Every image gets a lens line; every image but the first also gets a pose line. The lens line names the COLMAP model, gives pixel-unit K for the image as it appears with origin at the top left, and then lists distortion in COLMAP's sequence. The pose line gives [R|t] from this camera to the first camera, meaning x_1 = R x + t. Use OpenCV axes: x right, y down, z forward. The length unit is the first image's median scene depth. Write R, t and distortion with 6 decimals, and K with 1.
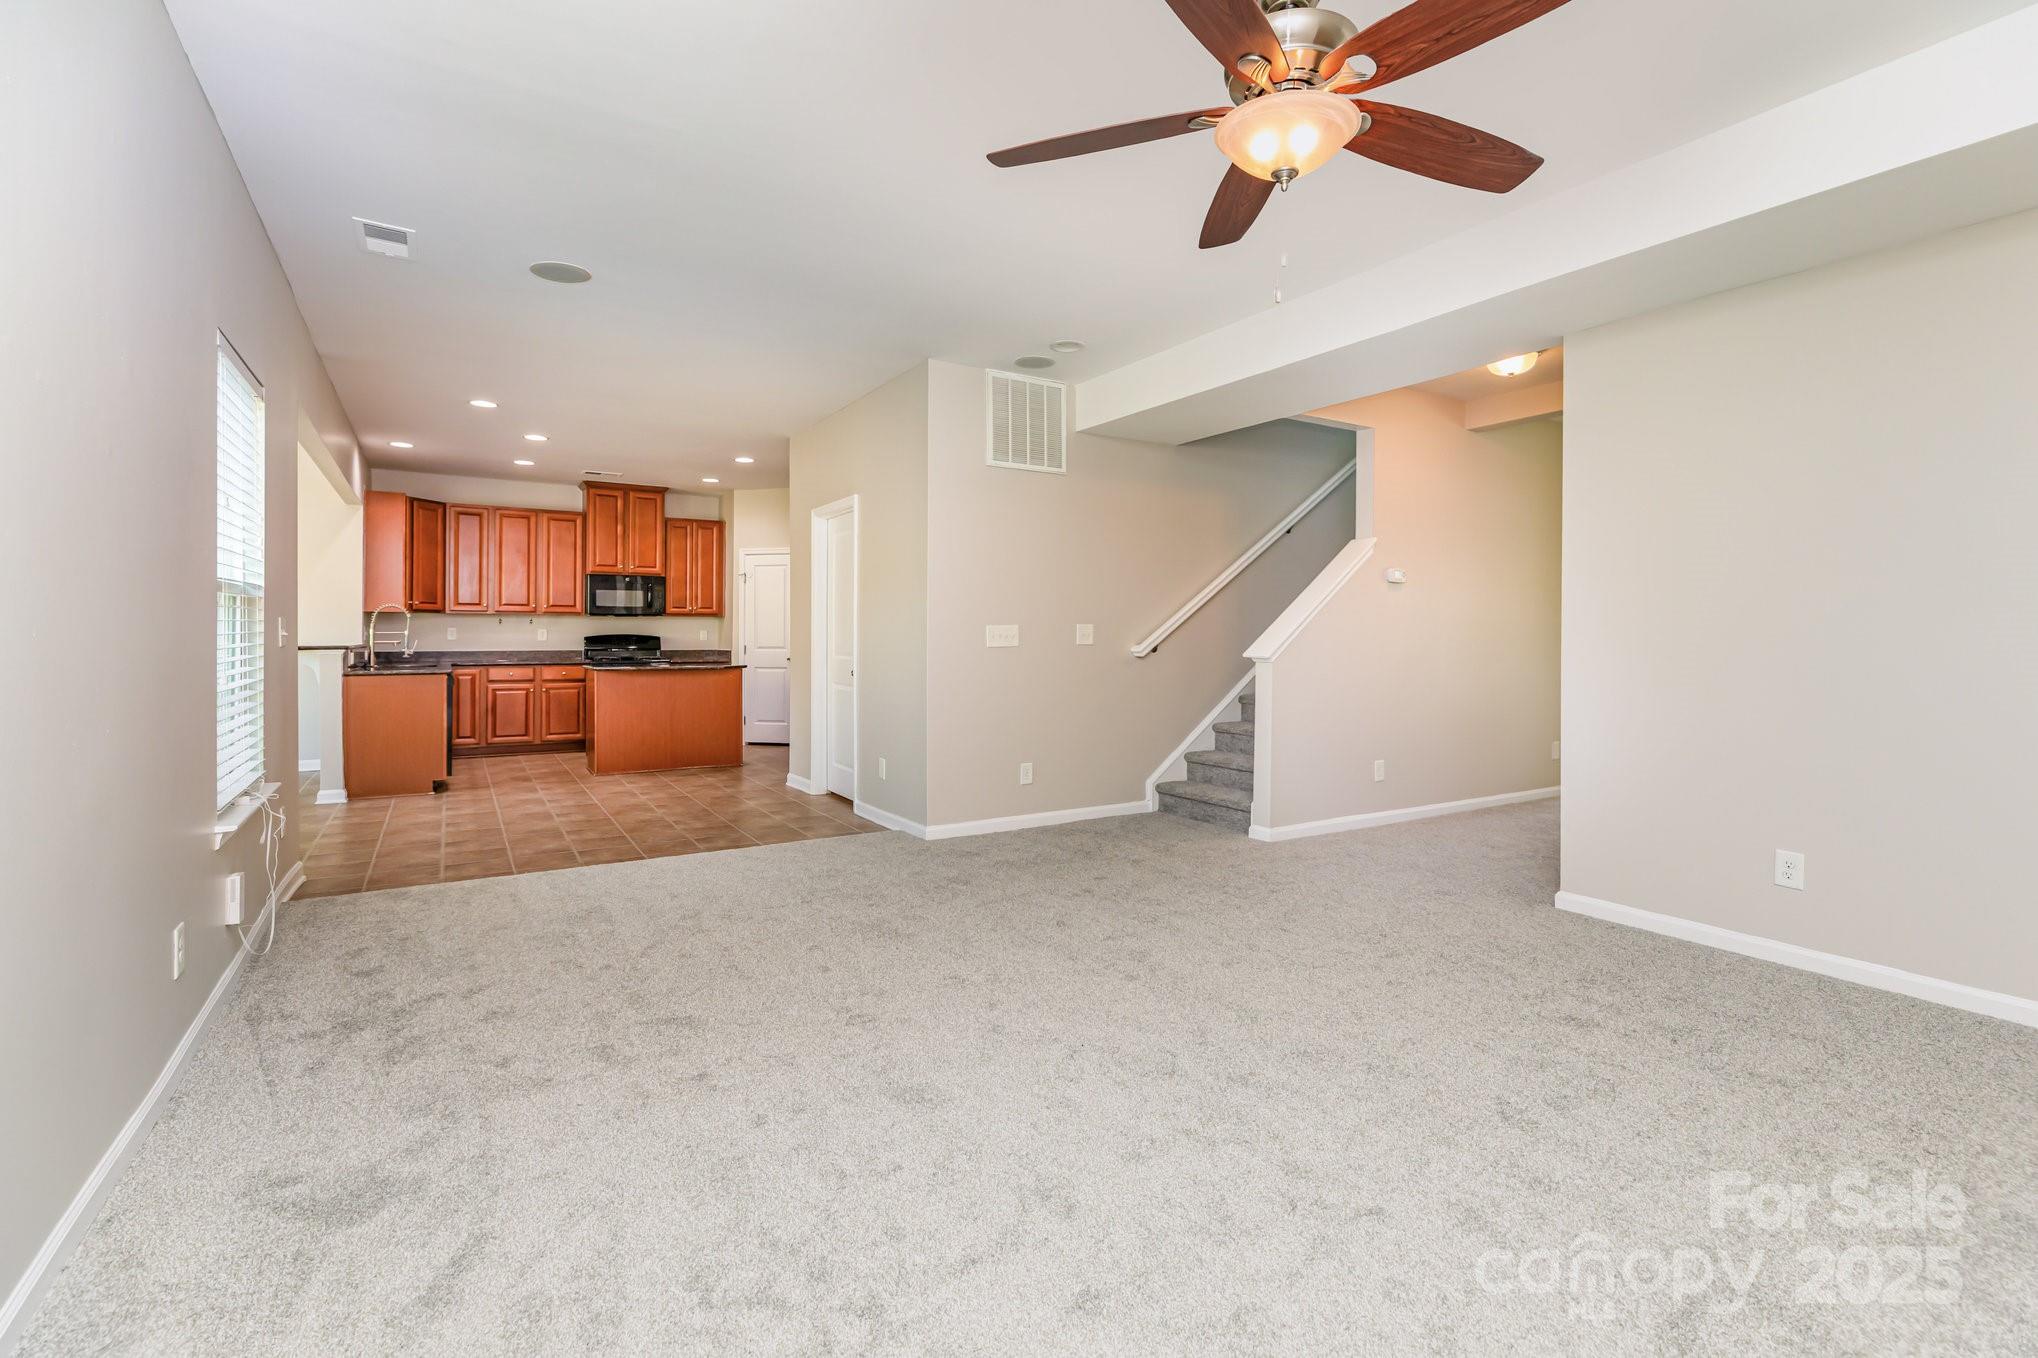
lens RADIAL K [[930.7, 0, 1034.2], [0, 930.7, 637.0], [0, 0, 1]] dist [-0.001259, 0.000423]
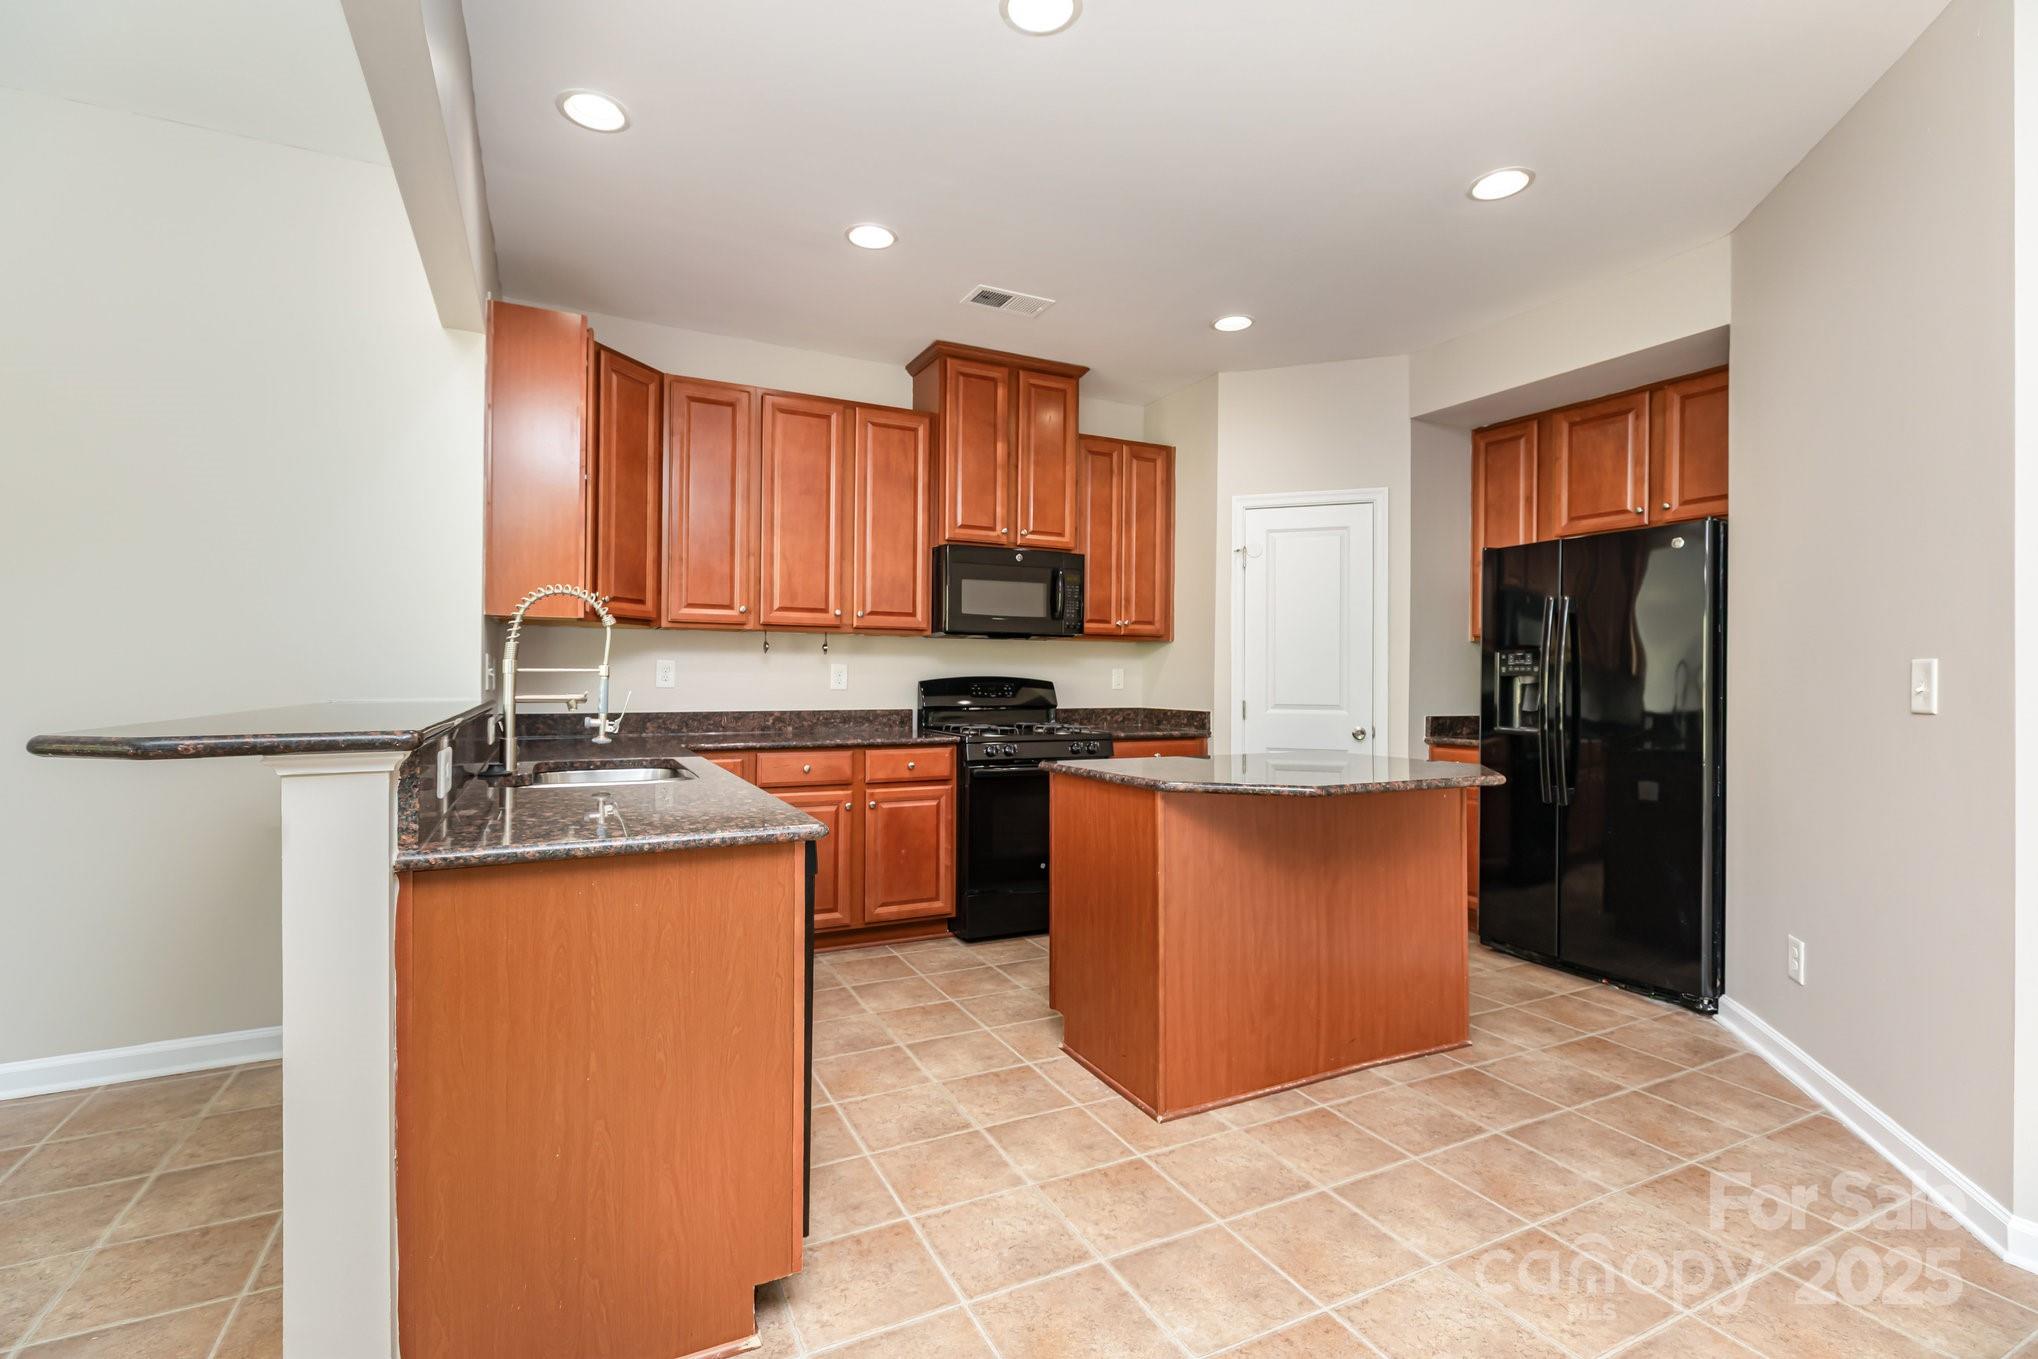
lens RADIAL K [[930.7, 0, 1015.5], [0, 930.7, 677.2], [0, 0, 1]] dist [-0.001259, 0.000423]
pose [[0.994430, 0.004704, -0.105297, -0.391991], [-0.004825, 0.999988, -0.000887, -0.002086], [0.105291, 0.001390, 0.994440, 0.542247]]
